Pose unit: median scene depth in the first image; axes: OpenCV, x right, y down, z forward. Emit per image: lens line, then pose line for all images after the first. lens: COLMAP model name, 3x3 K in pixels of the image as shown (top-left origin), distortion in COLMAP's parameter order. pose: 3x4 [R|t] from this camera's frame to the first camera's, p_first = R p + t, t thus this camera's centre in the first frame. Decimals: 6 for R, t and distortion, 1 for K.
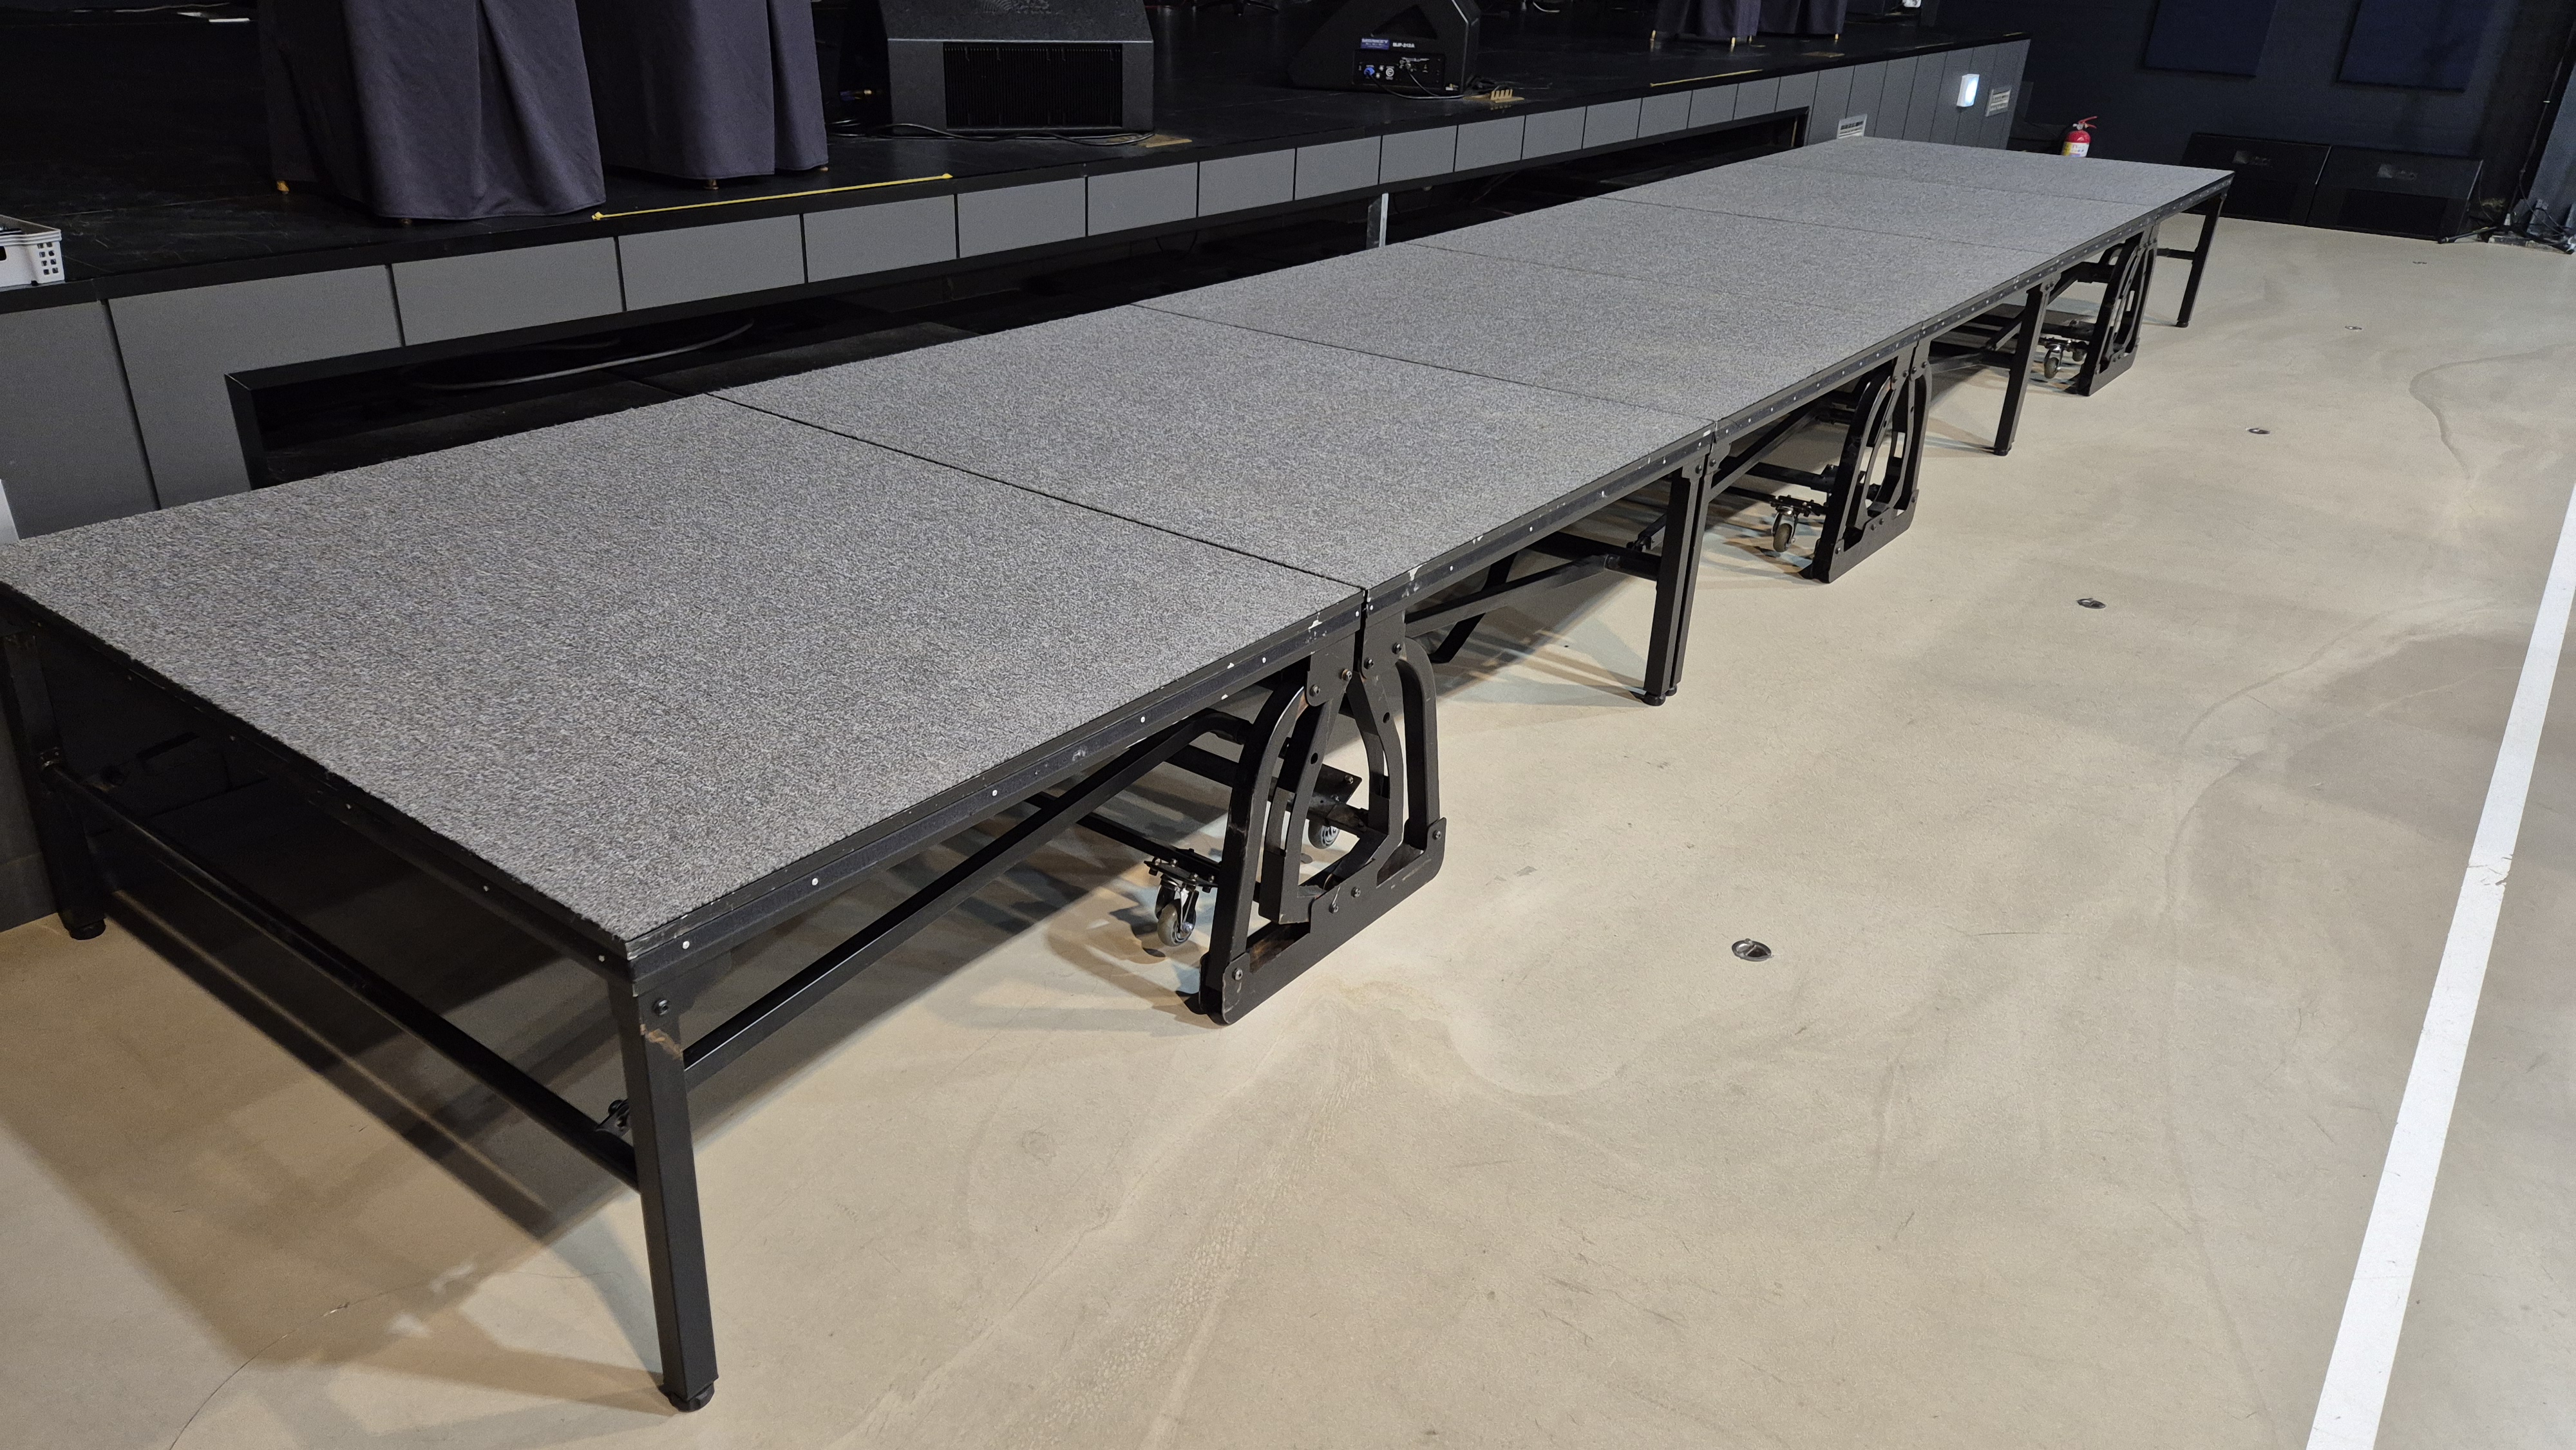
lens RADIAL K [[1710.5, 0, 1288.0], [0, 1710.5, 725.0], [0, 0, 1]] dist [0.071873, -0.046820]
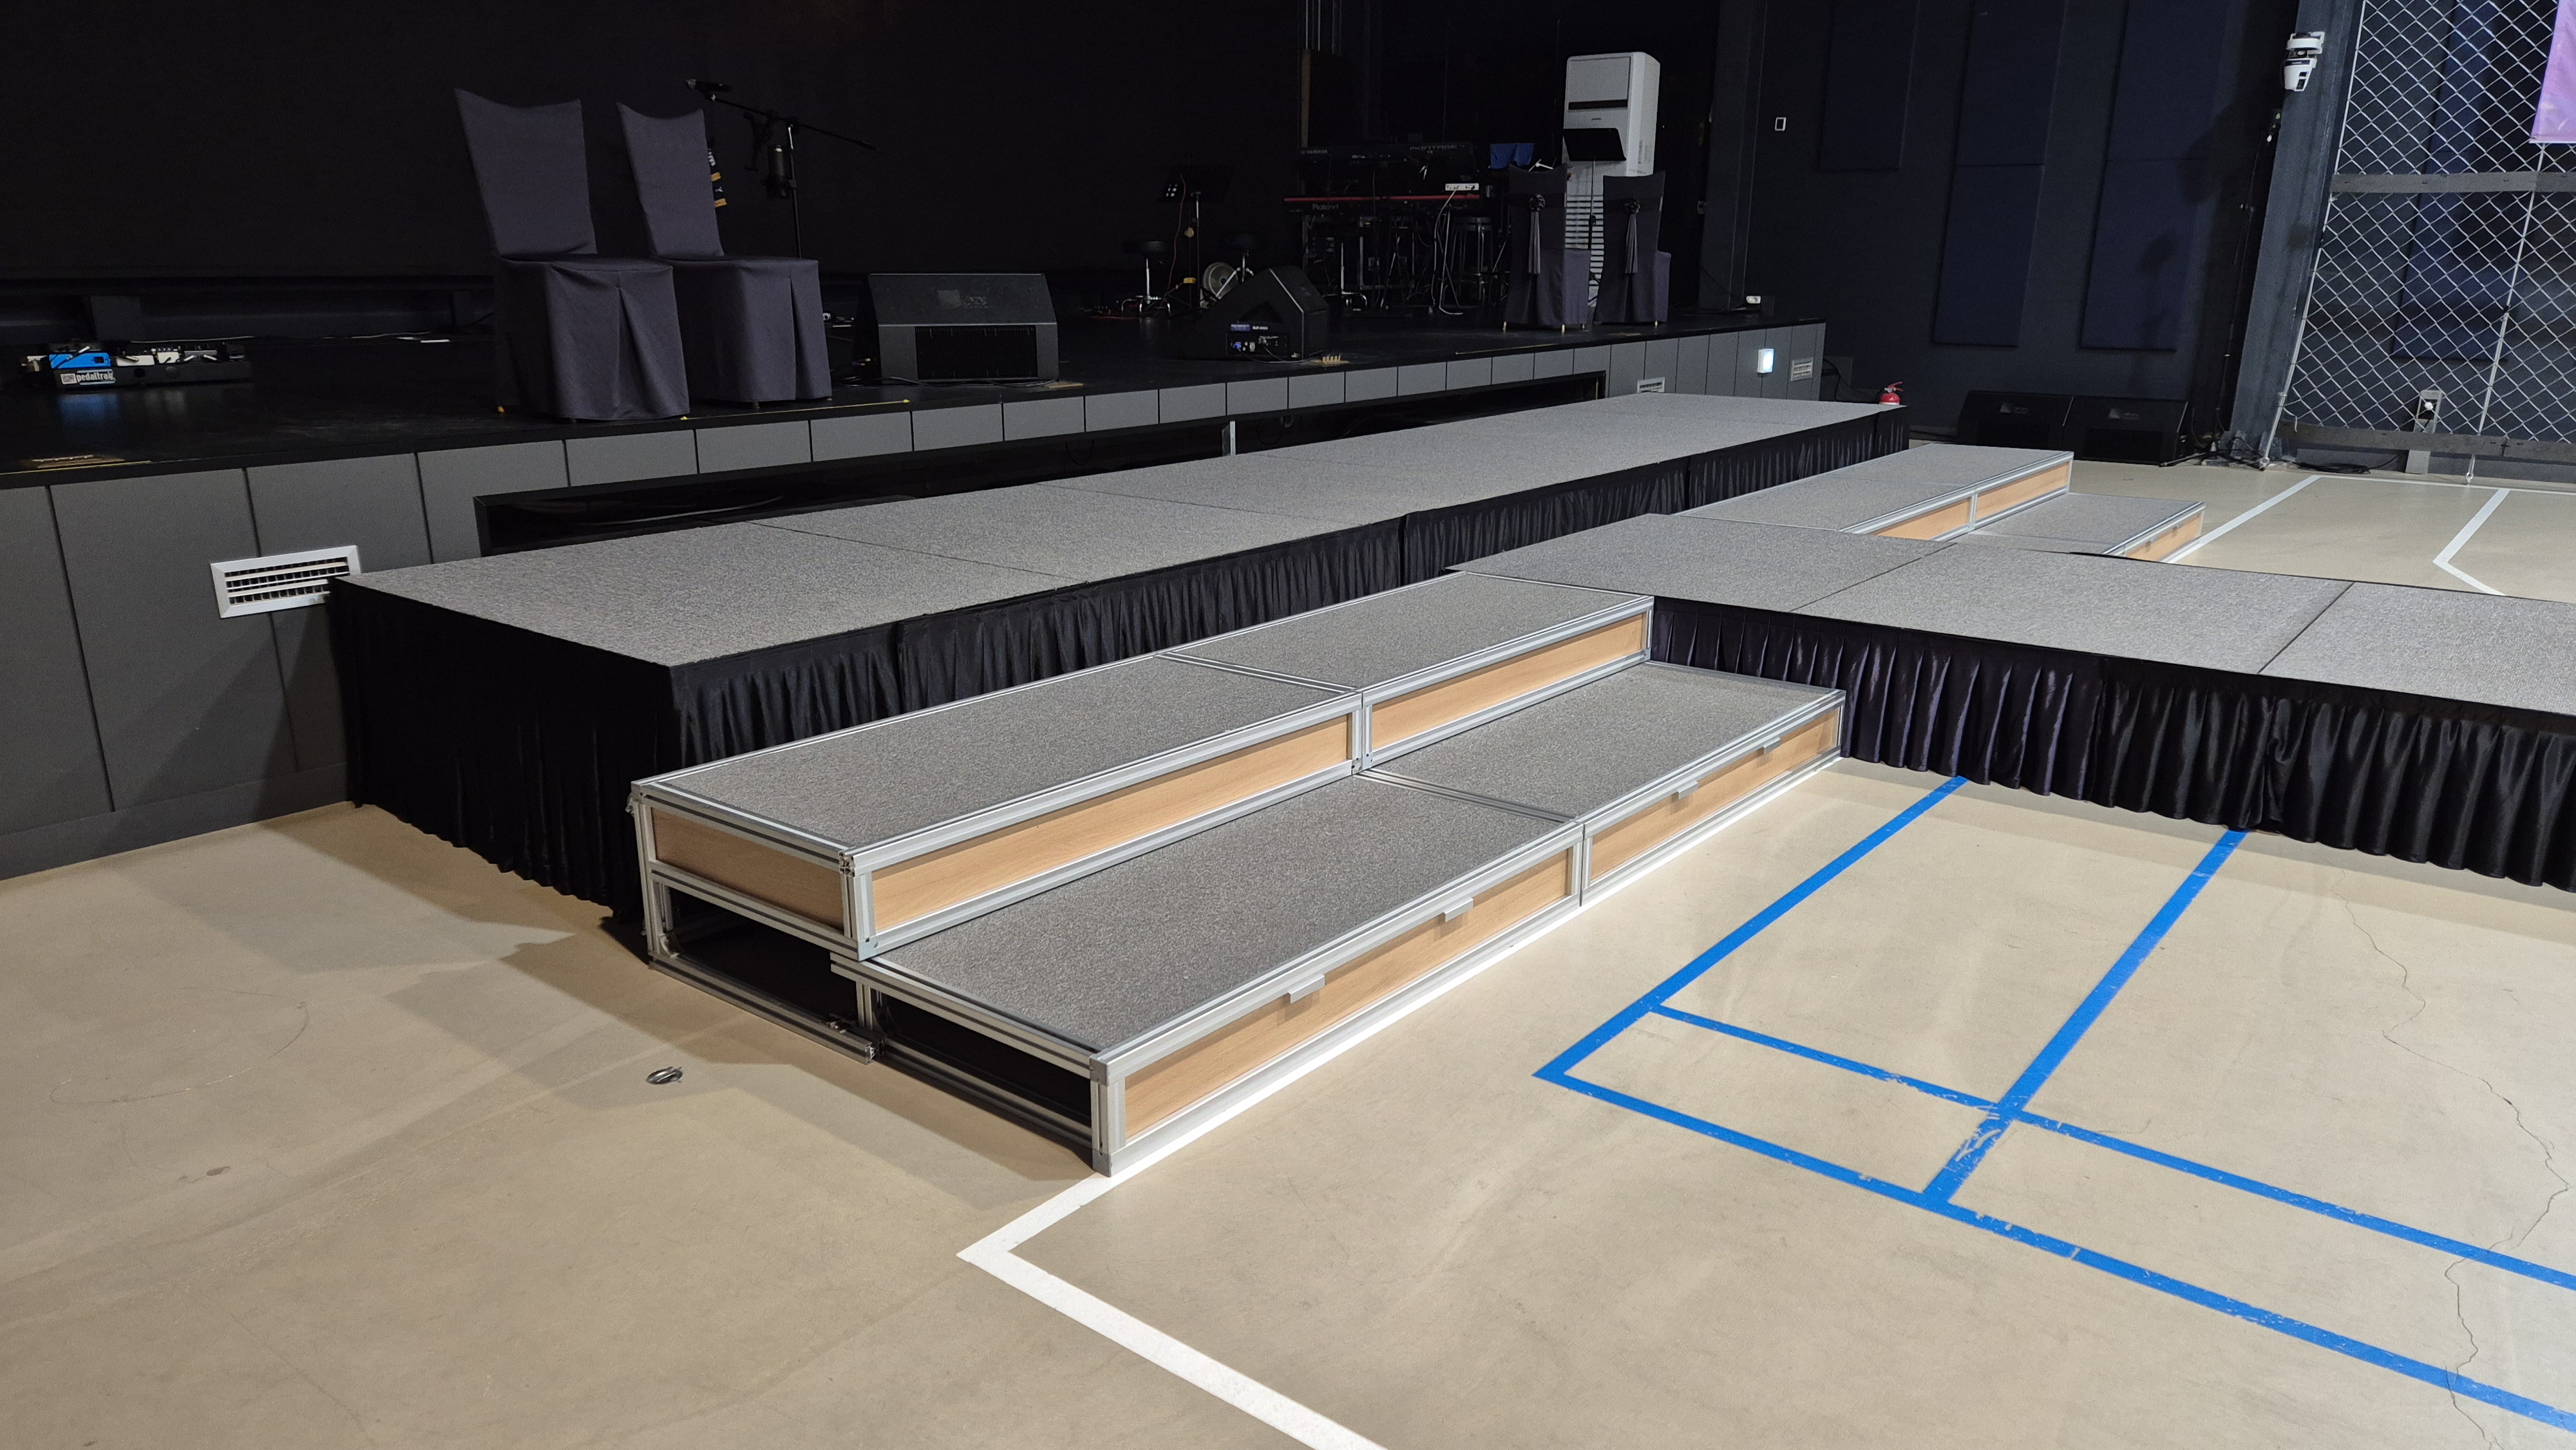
lens RADIAL K [[1690.1, 0, 1340.5], [0, 1690.1, 722.9], [0, 0, 1]] dist [0.080610, -0.040474]
pose [[0.999483, -0.025462, -0.019634, 0.202701], [0.021840, 0.985782, -0.166605, 0.219992], [0.023597, 0.166090, 0.985828, -0.441928]]
